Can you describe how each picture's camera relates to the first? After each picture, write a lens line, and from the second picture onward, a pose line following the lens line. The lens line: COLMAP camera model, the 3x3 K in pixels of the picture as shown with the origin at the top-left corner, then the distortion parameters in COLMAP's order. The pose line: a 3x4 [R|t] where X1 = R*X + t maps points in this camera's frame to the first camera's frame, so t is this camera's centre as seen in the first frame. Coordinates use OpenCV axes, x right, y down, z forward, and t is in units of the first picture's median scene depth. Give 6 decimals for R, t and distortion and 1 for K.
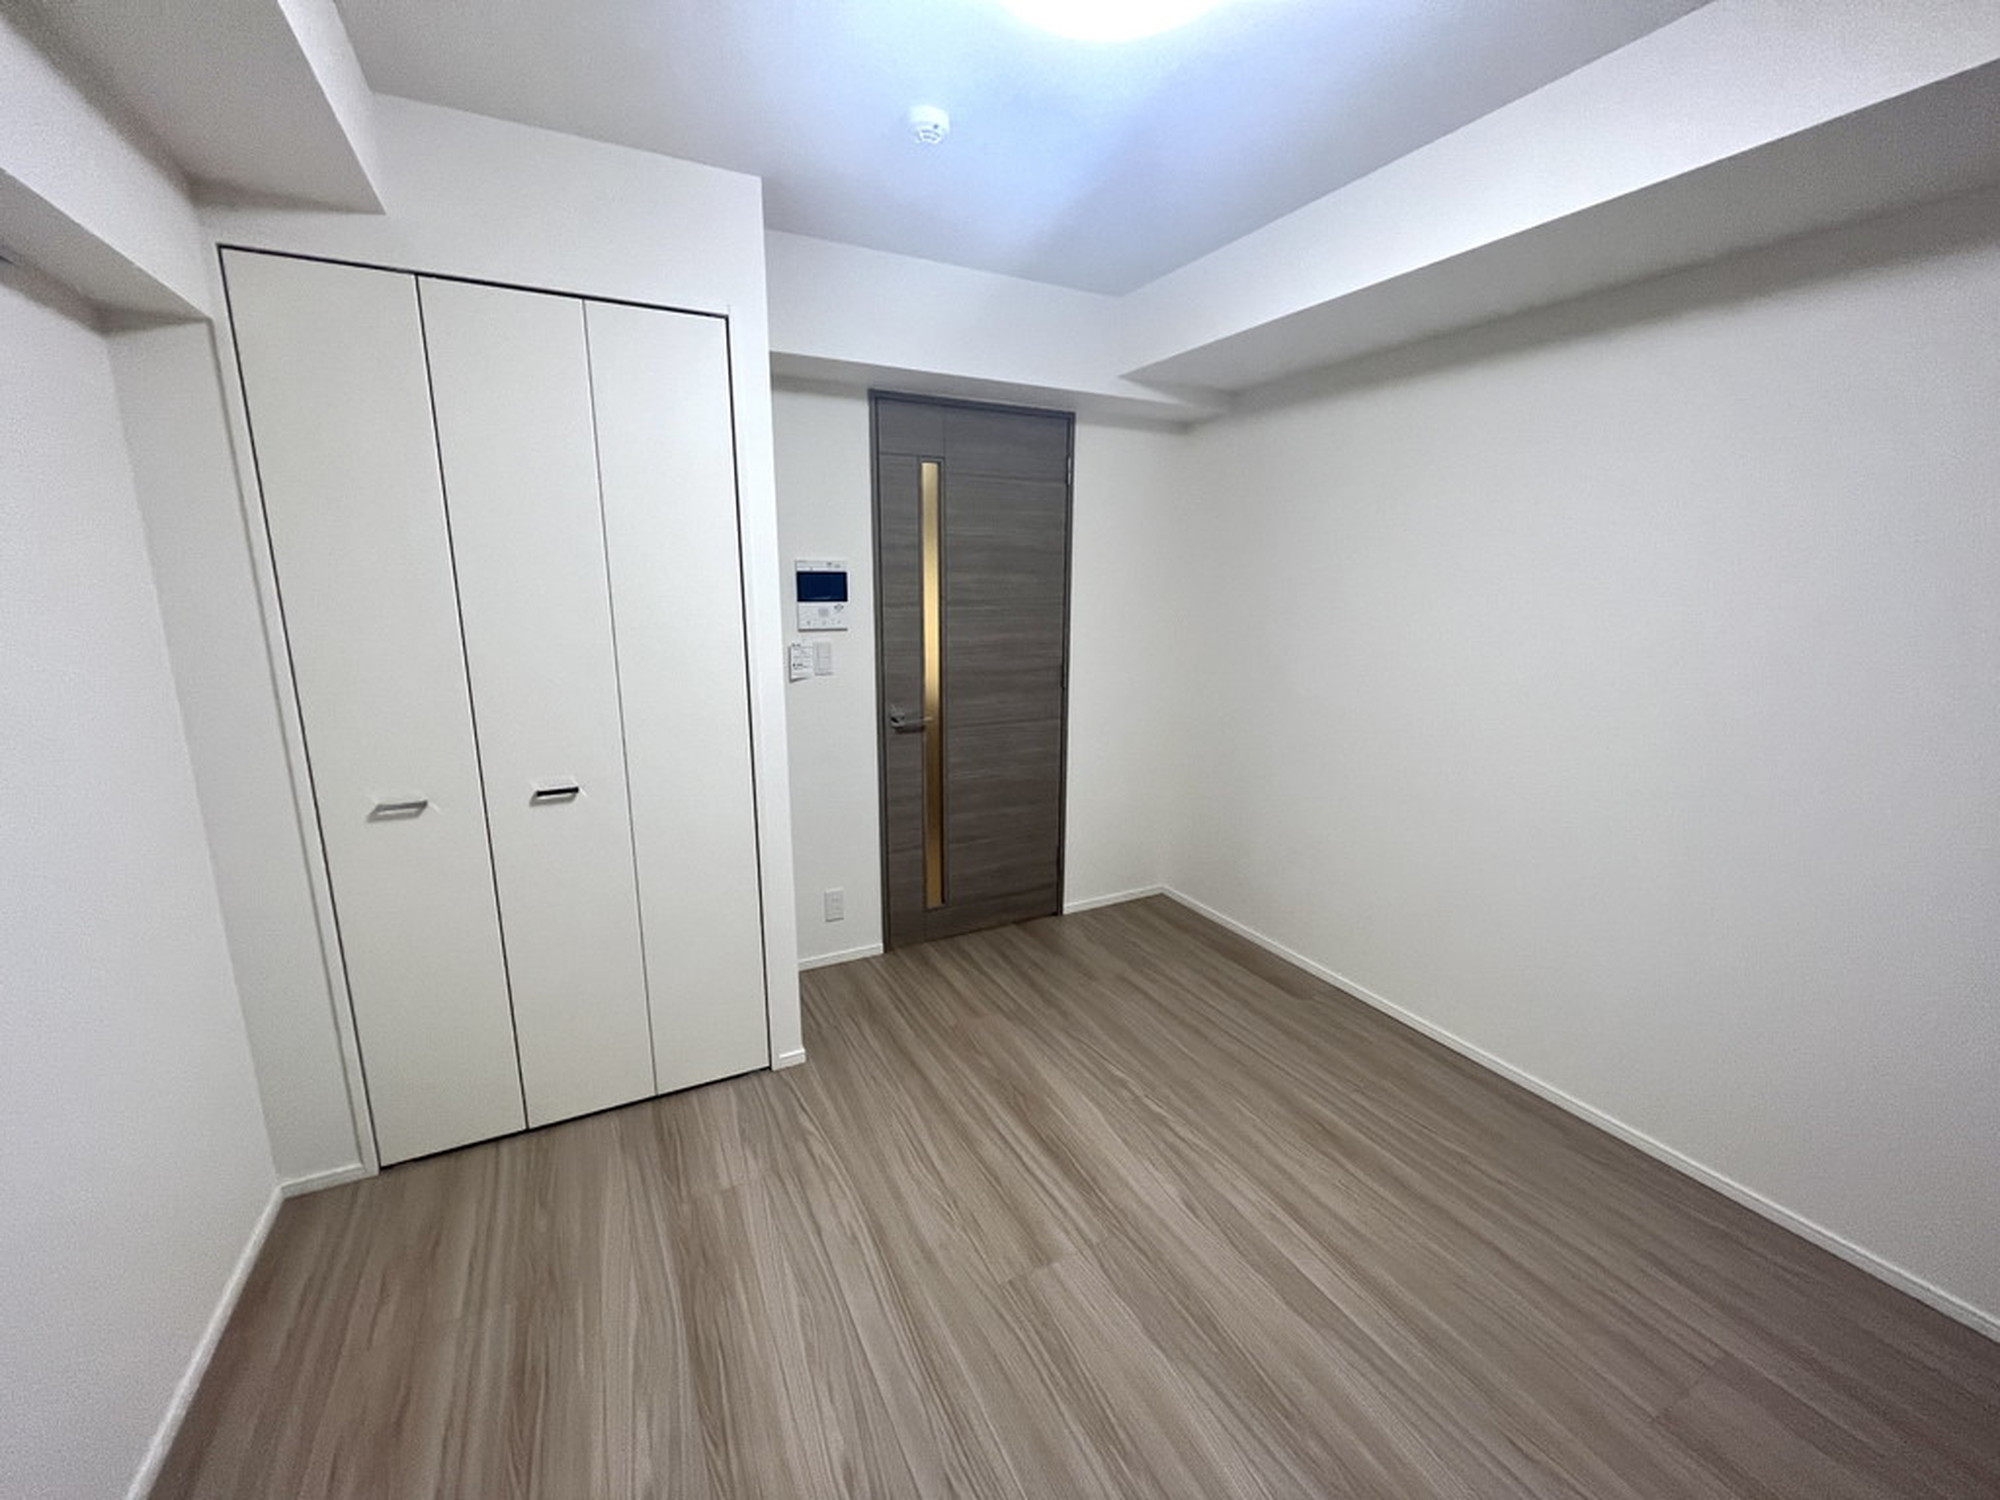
lens RADIAL K [[807.1, 0, 999.0], [0, 807.1, 746.9], [0, 0, 1]] dist [-0.003002, -0.000341]
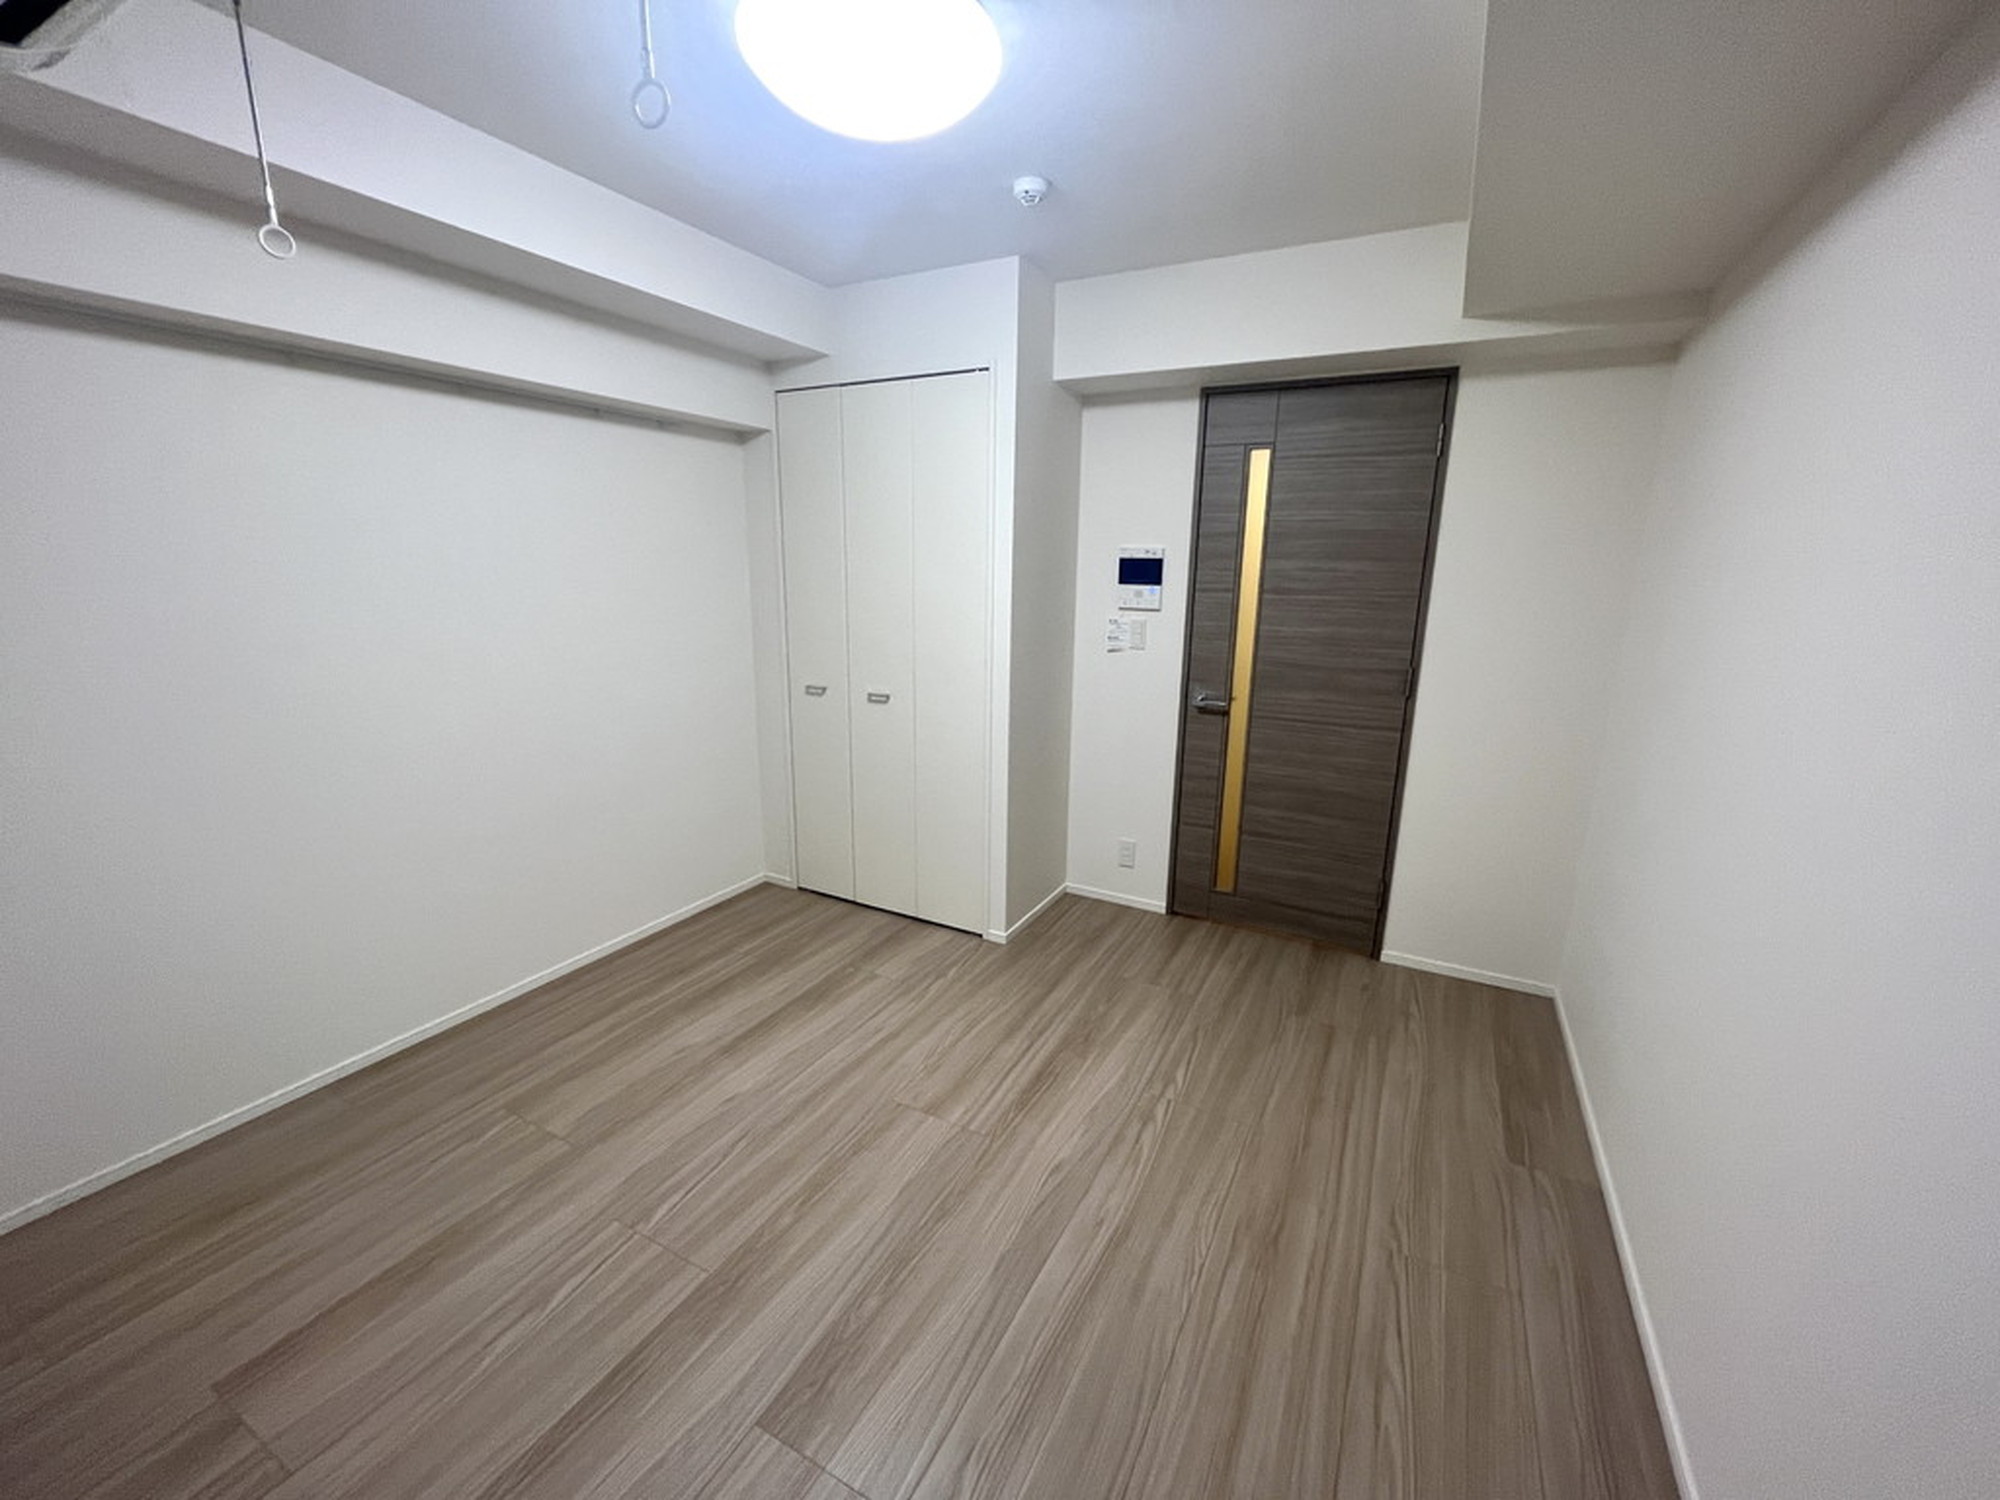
lens RADIAL K [[807.1, 0, 996.8], [0, 807.1, 746.8], [0, 0, 1]] dist [-0.003002, -0.000341]
pose [[0.569574, 0.189532, -0.799789, 0.634578], [-0.180225, 0.978170, 0.103456, -0.038551], [0.801938, 0.085216, 0.591298, 0.189030]]
